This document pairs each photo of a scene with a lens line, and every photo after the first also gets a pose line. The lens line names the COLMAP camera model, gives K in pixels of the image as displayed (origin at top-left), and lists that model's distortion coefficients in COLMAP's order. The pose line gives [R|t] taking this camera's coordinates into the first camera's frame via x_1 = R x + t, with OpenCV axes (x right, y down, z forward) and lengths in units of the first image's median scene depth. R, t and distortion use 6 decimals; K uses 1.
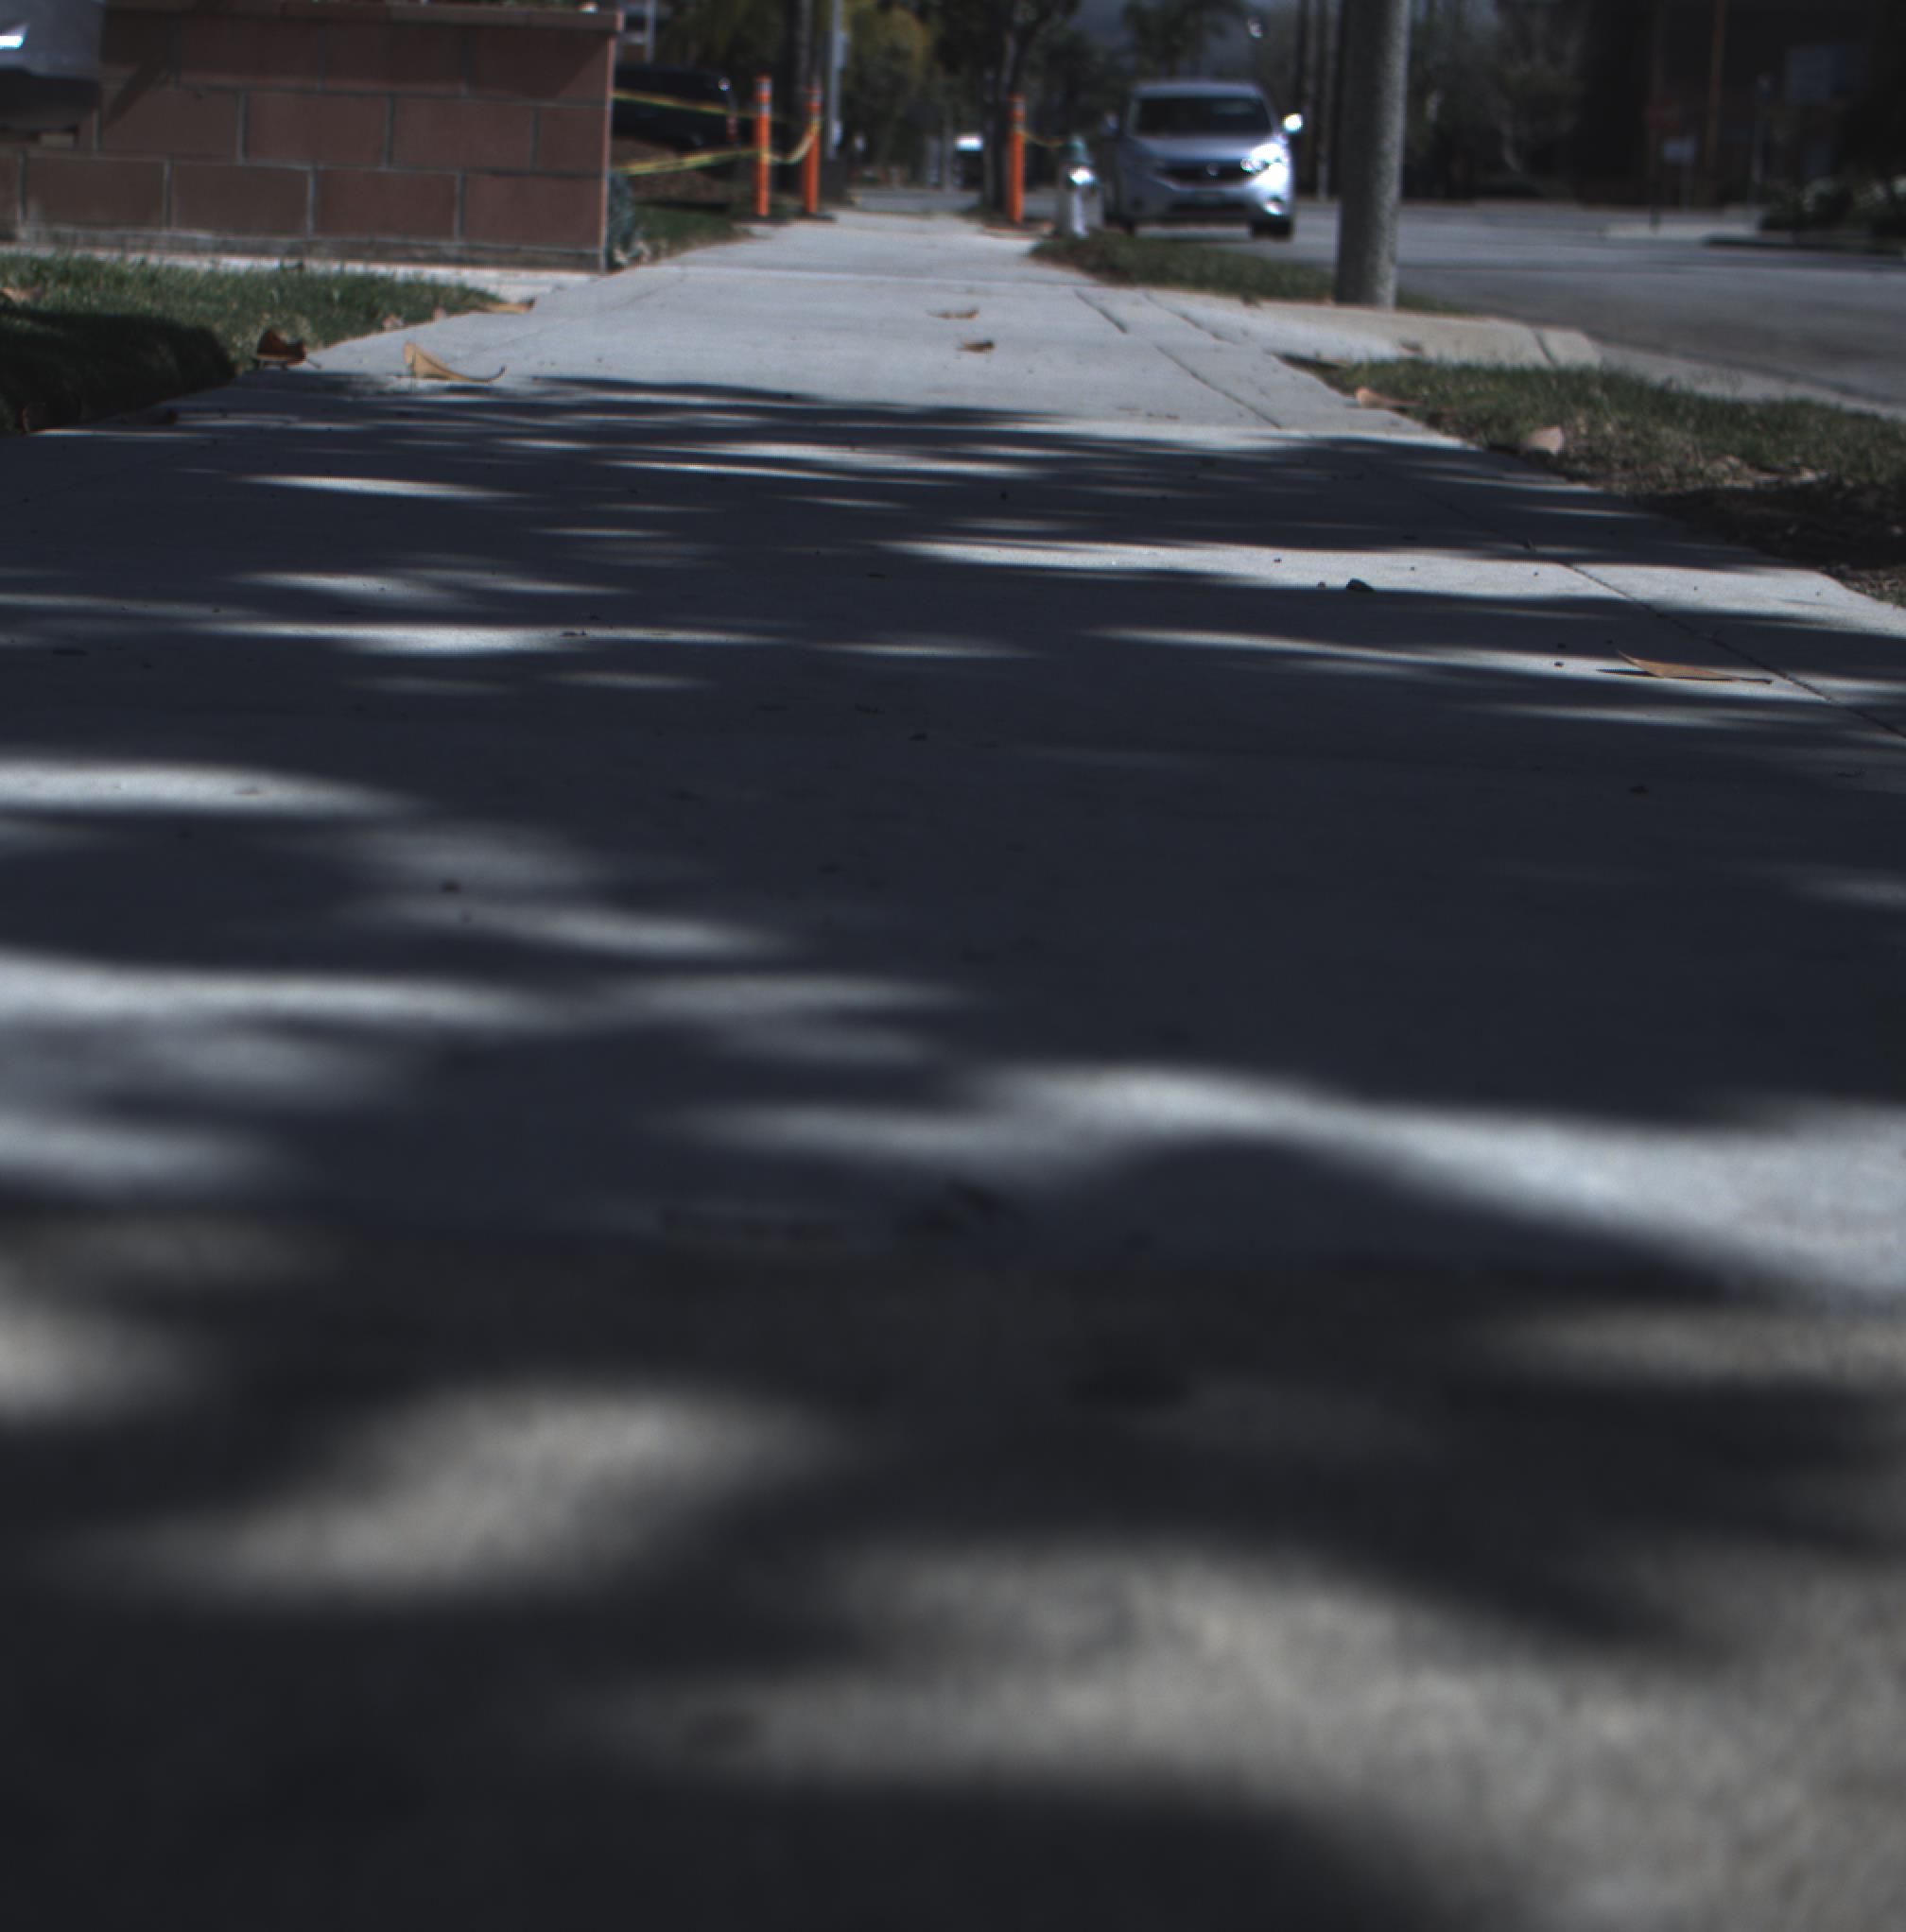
lens RADIAL K [[4335.8, 0, 718.5], [0, 4335.8, 958.0], [0, 0, 1]] dist [-0.174216, 0.788754]
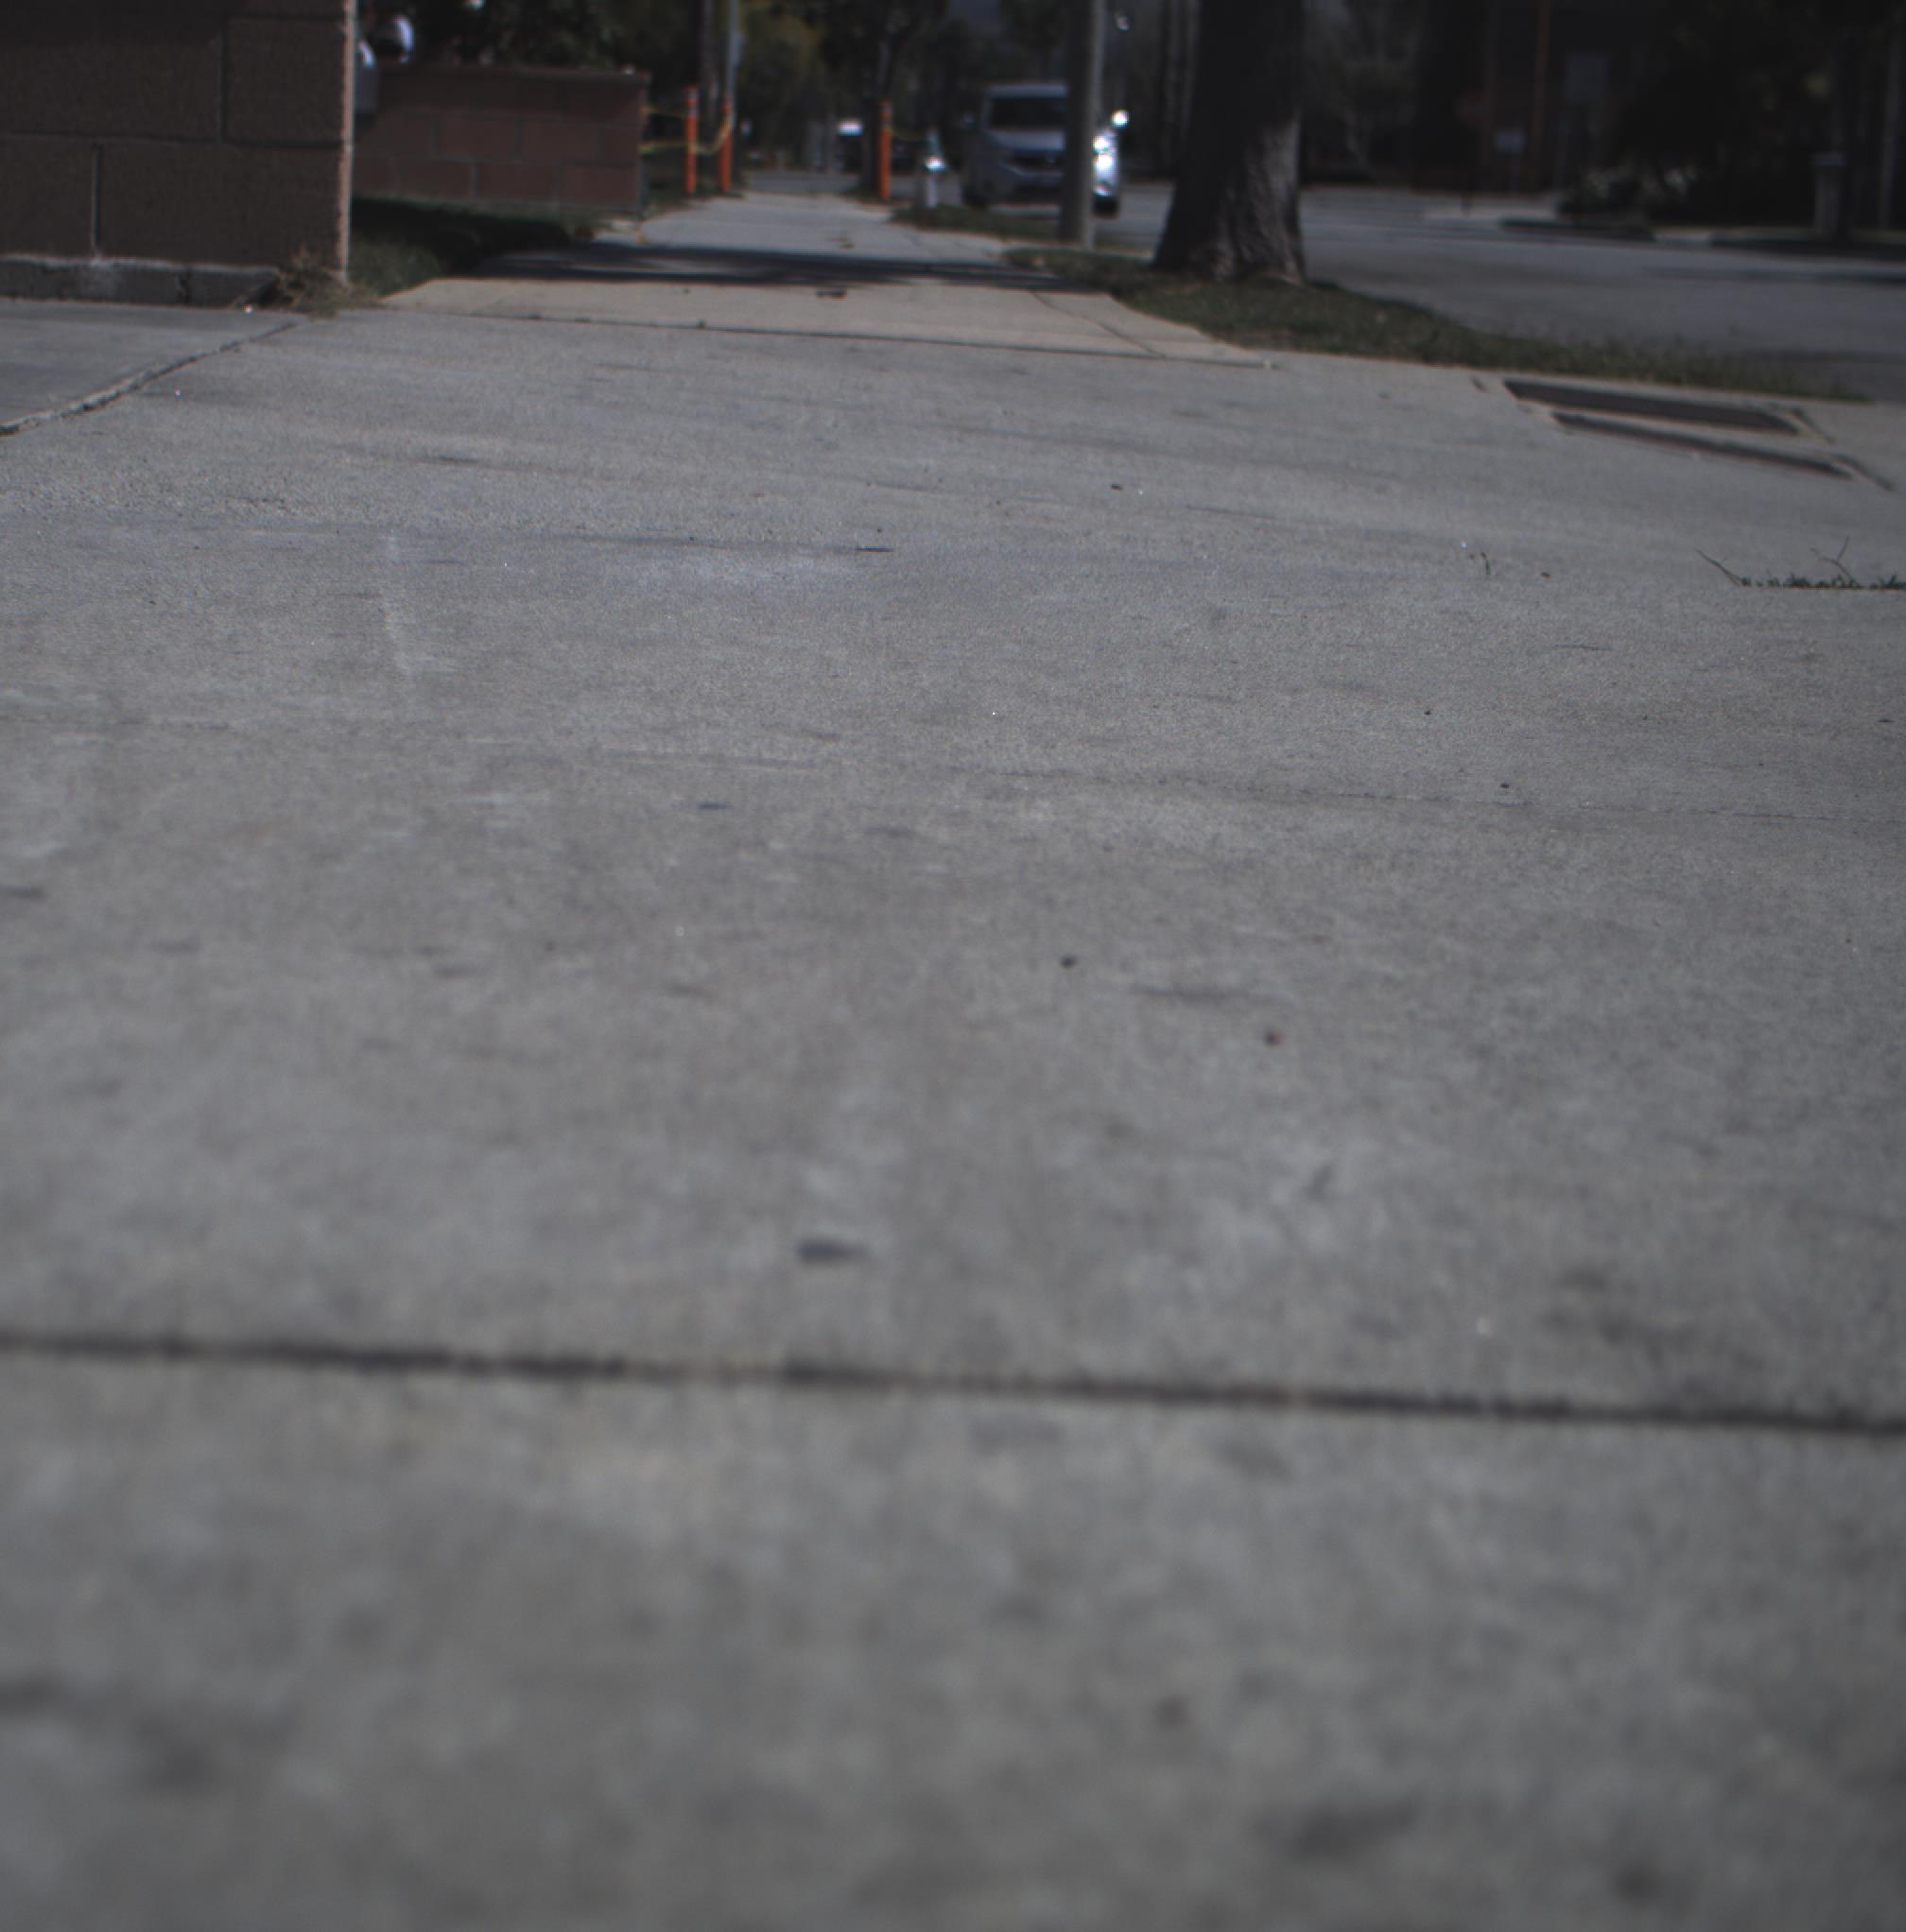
lens RADIAL K [[4335.8, 0, 718.5], [0, 4335.8, 958.0], [0, 0, 1]] dist [-0.174216, 0.788754]
pose [[0.999616, 0.002113, 0.027623, -0.012613], [-0.002228, 0.999989, 0.004117, 0.041154], [-0.027614, -0.004177, 0.999610, -0.232844]]
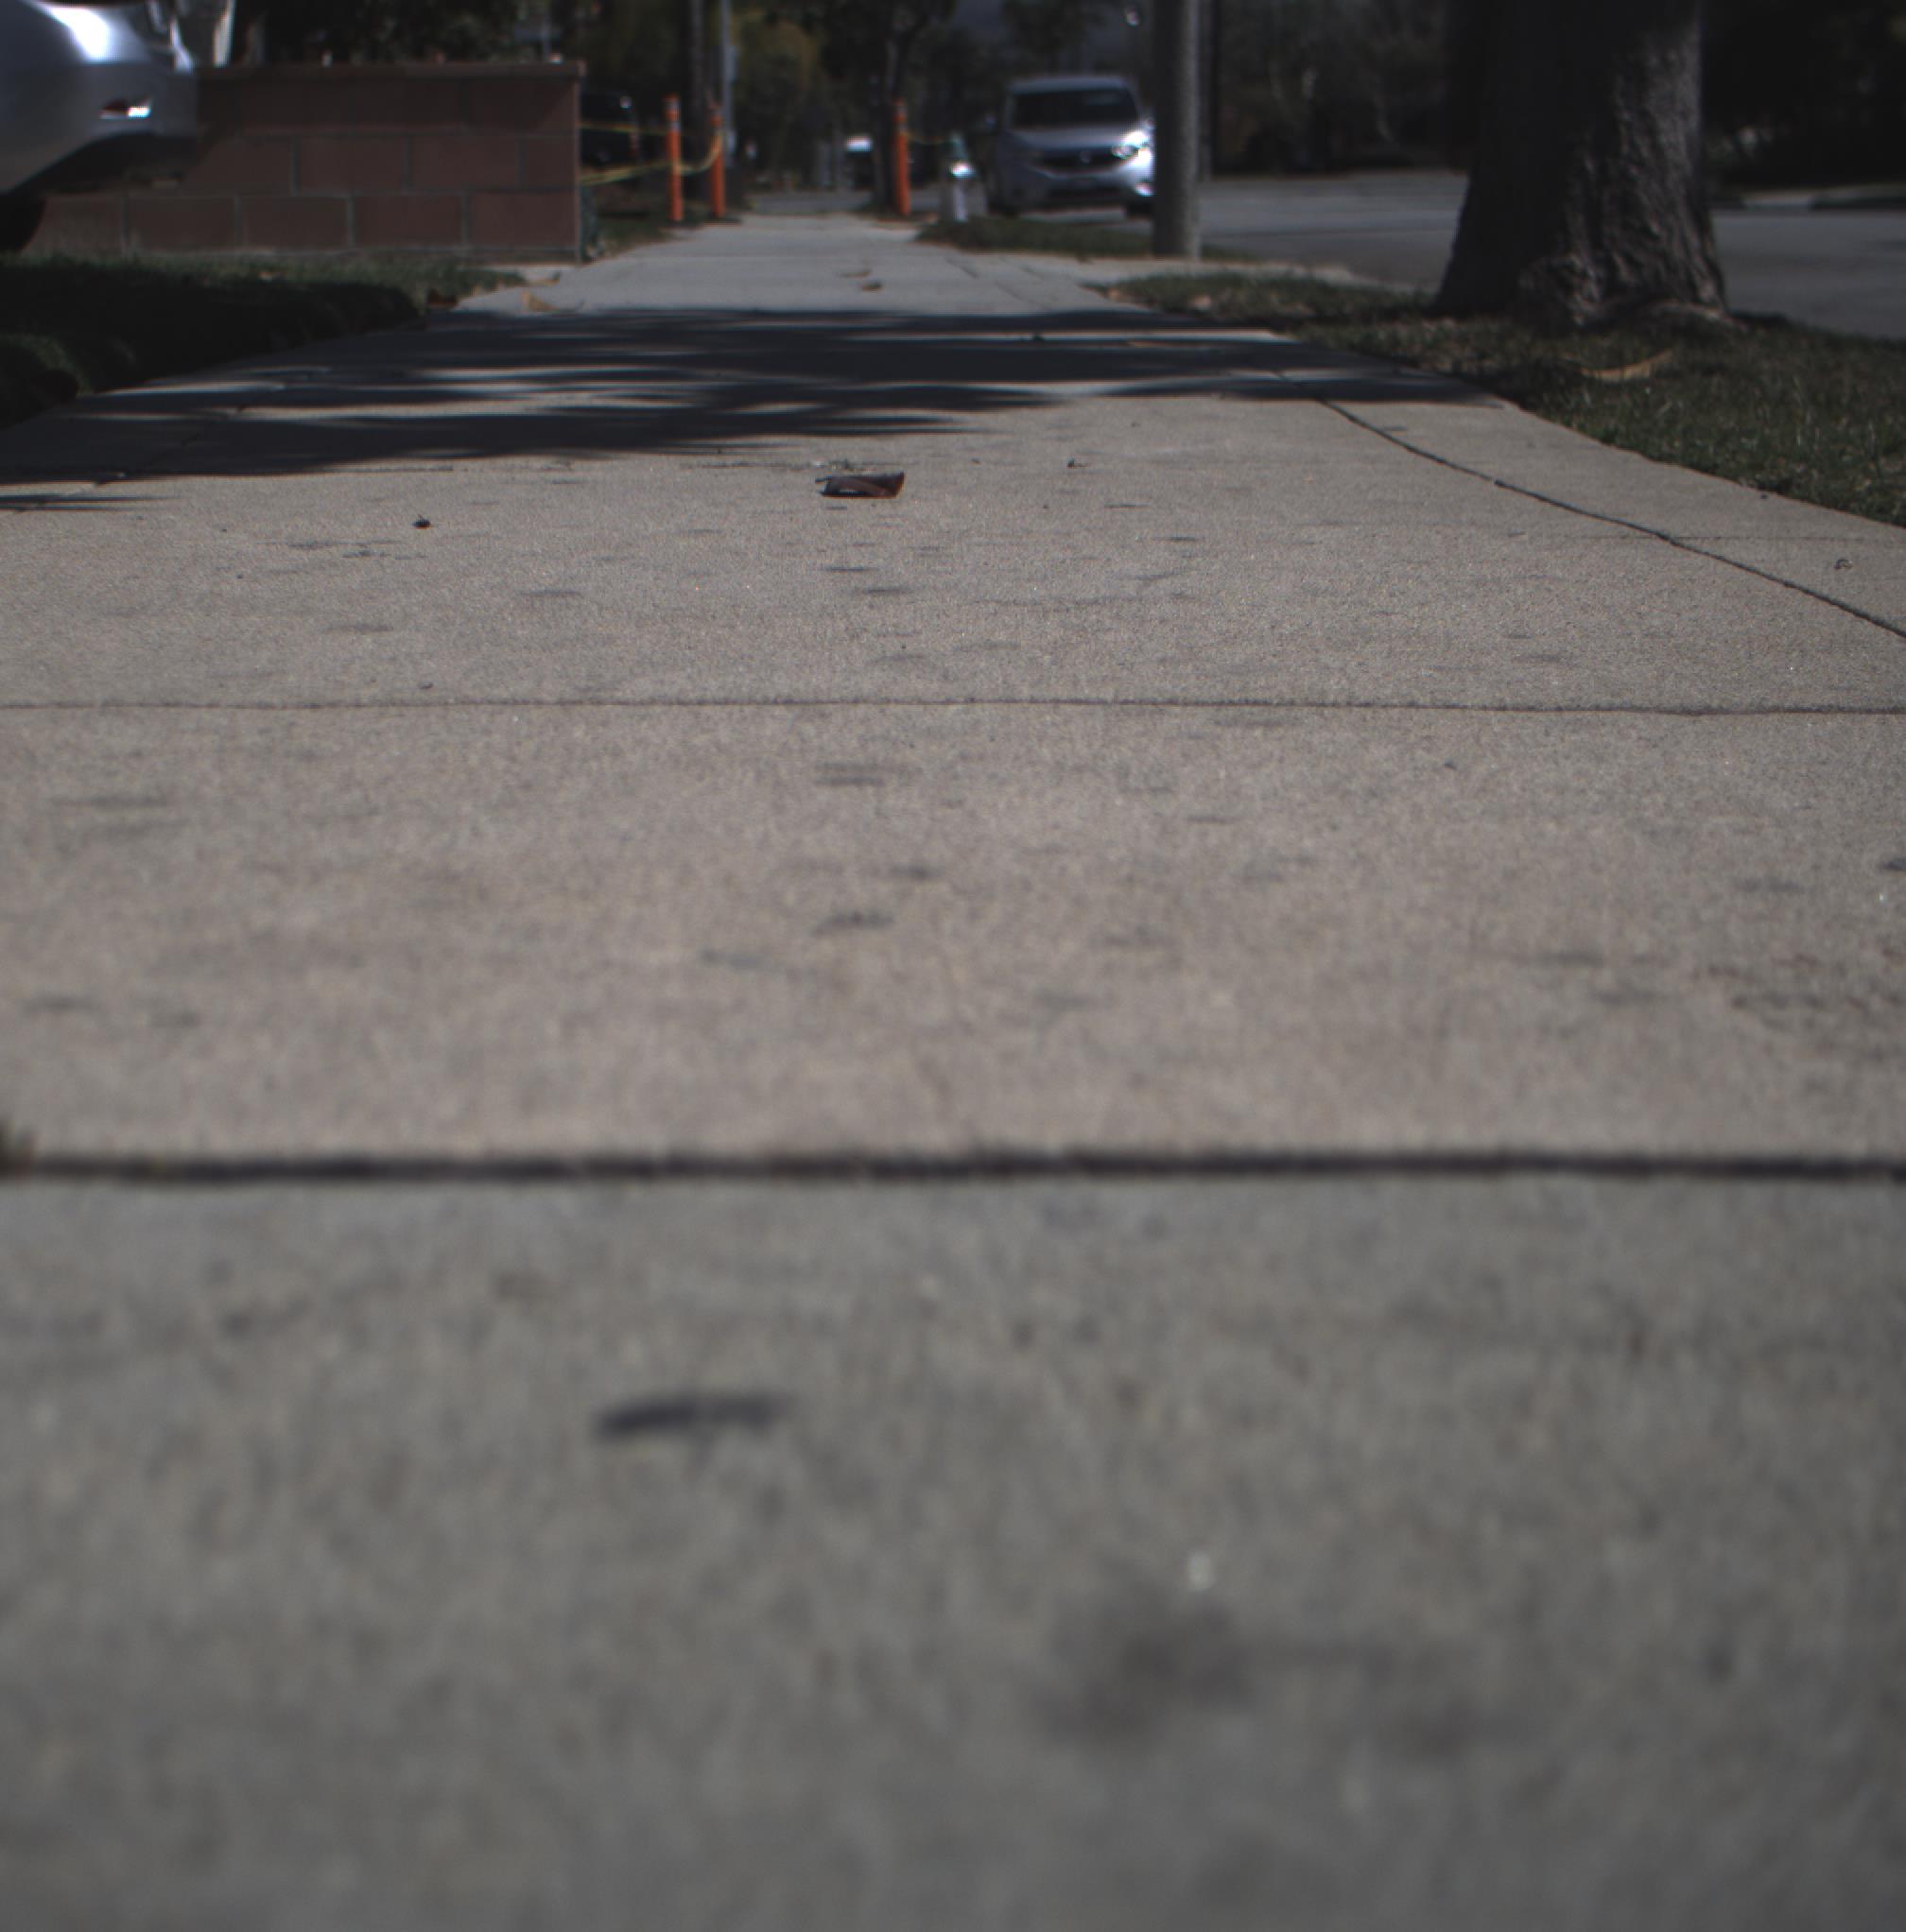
lens RADIAL K [[4335.8, 0, 718.5], [0, 4335.8, 958.0], [0, 0, 1]] dist [-0.174216, 0.788754]
pose [[0.998196, -0.058246, 0.014545, -0.004876], [0.058286, 0.998297, -0.002310, 0.016075], [-0.014386, 0.003154, 0.999892, -0.086772]]
